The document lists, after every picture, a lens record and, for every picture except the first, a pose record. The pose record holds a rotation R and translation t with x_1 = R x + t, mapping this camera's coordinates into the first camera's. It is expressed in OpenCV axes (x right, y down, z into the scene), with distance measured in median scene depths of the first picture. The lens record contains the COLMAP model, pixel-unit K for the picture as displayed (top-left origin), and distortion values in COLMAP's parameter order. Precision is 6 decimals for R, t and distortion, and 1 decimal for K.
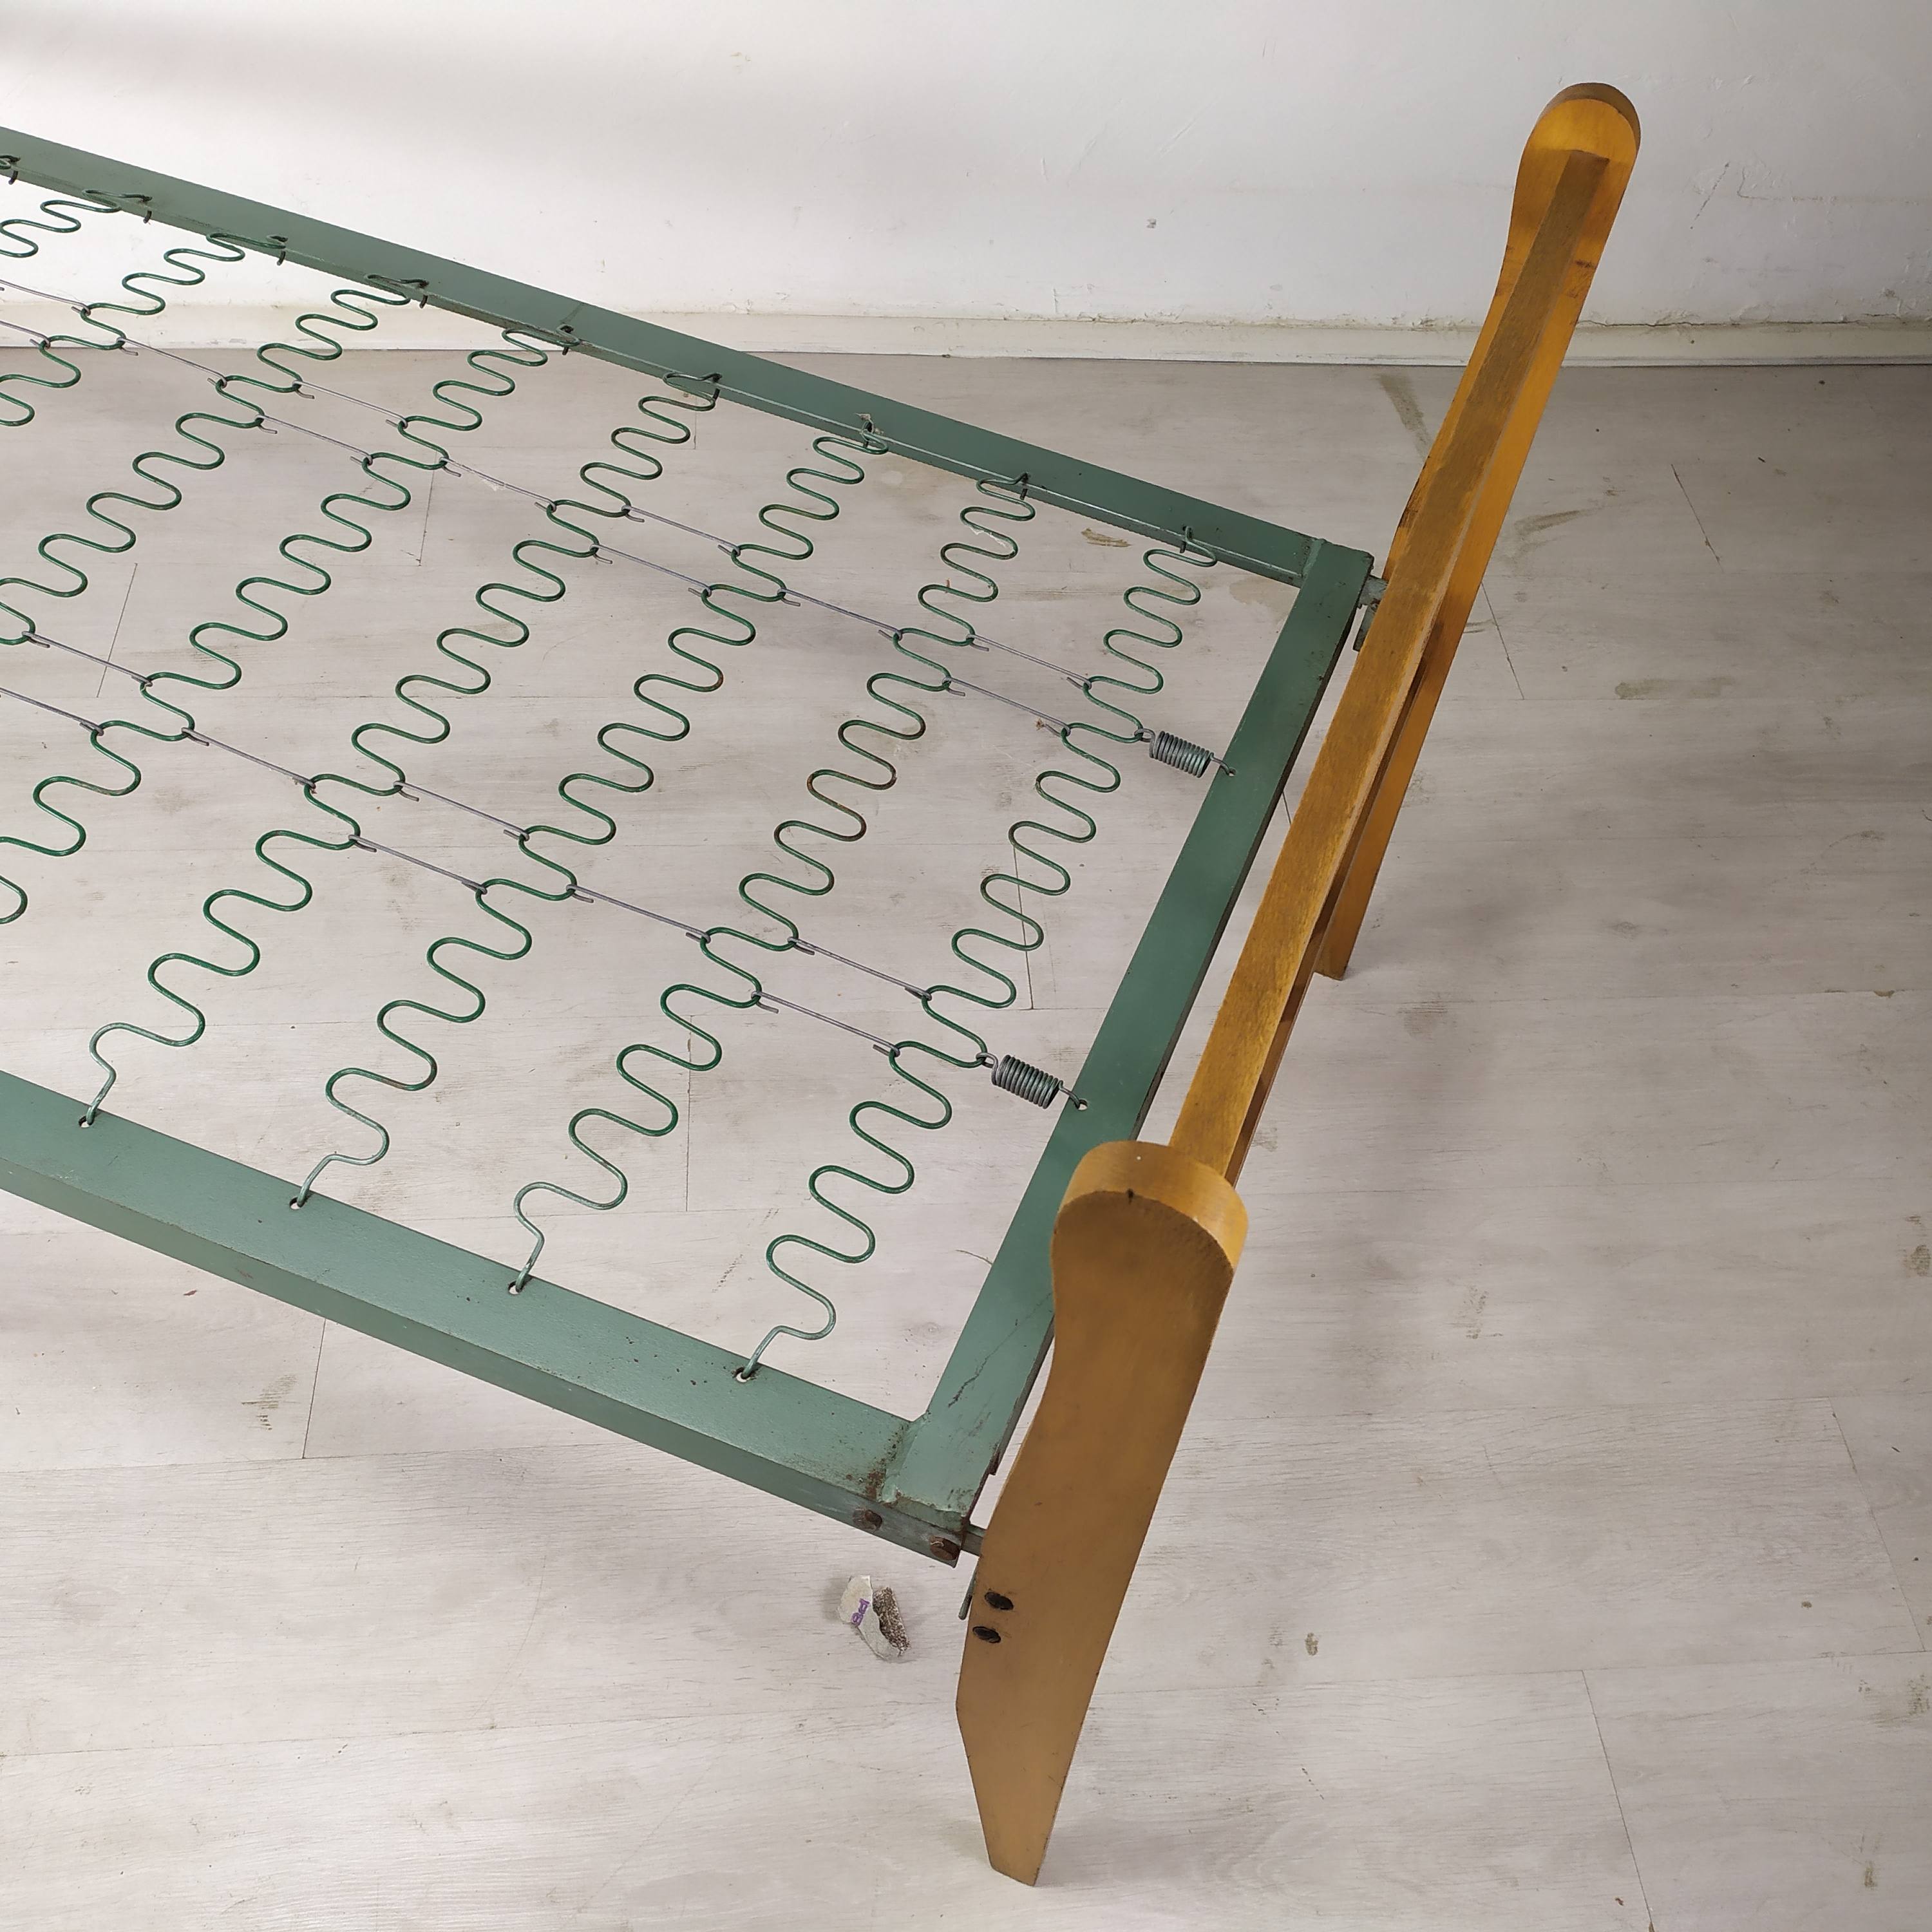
lens RADIAL K [[1914.4, 0, 974.0], [0, 1914.4, 996.2], [0, 0, 1]] dist [0.097289, -0.165961]
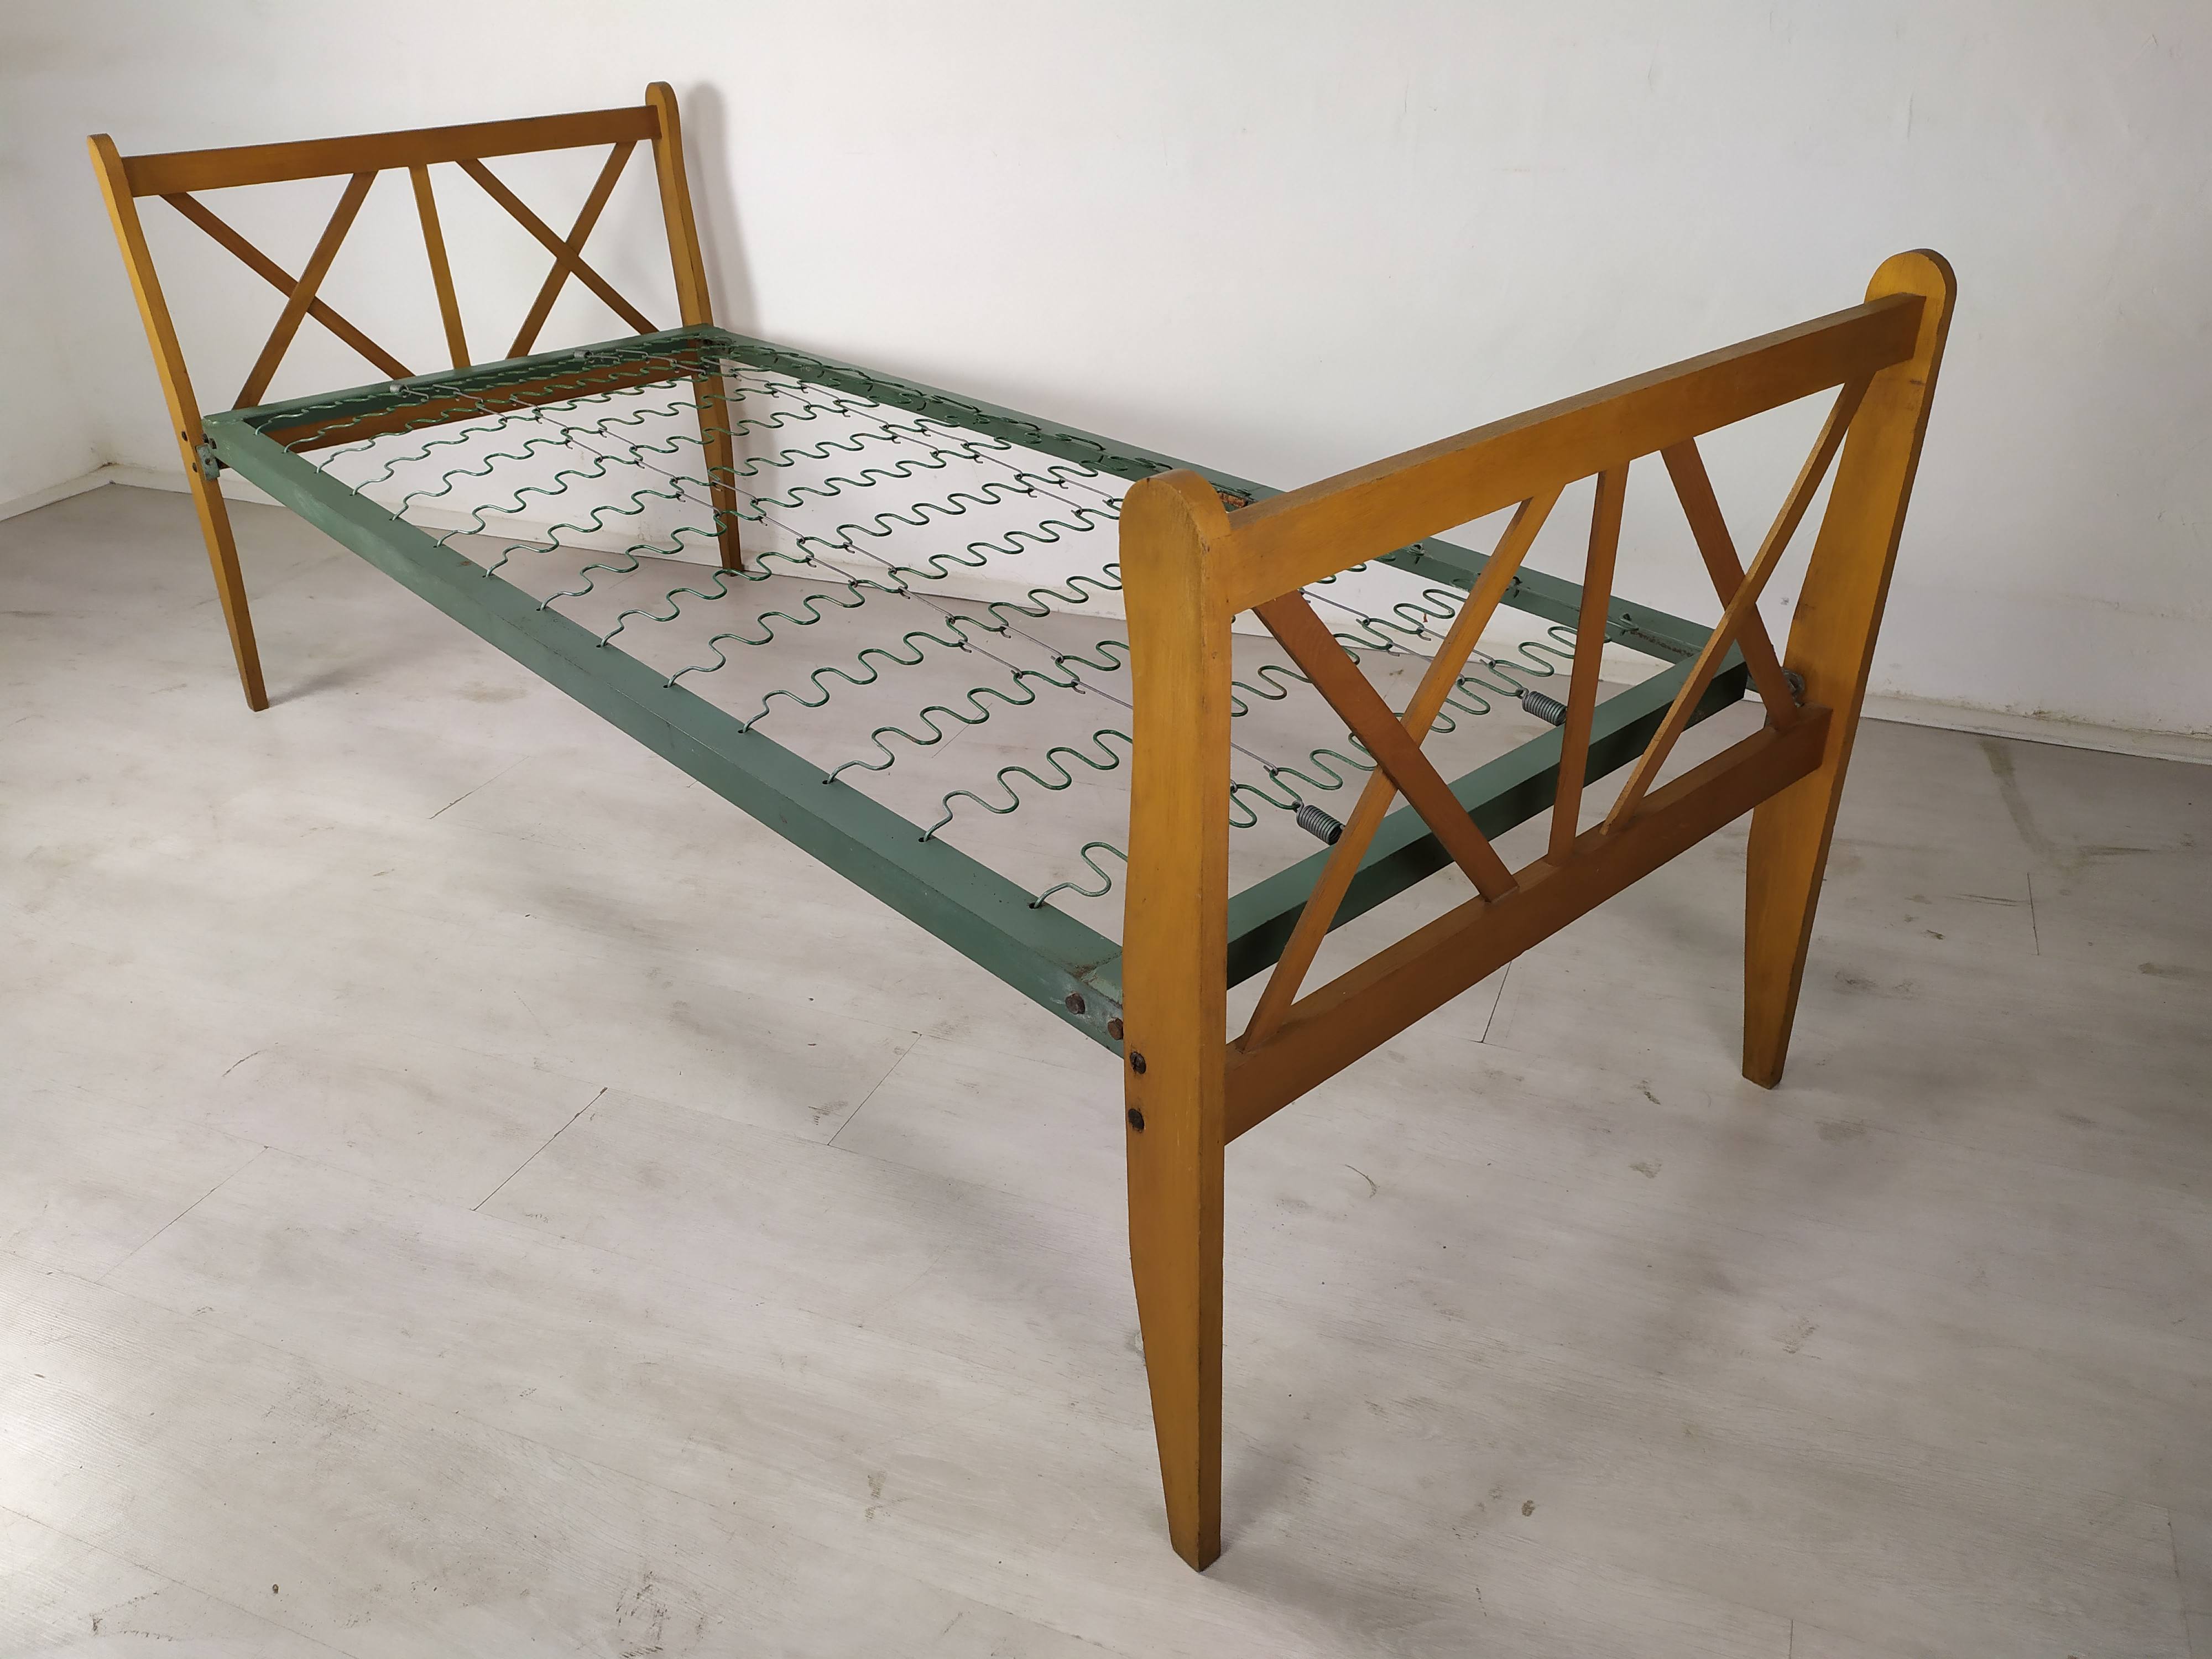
lens RADIAL K [[1653.5, 0, 1096.8], [0, 1653.5, 838.9], [0, 0, 1]] dist [0.043981, -0.041602]
pose [[0.890176, 0.150096, -0.430183, 0.303243], [-0.303306, 0.899782, -0.313685, 0.362793], [0.339988, 0.409712, 0.846489, -0.017985]]
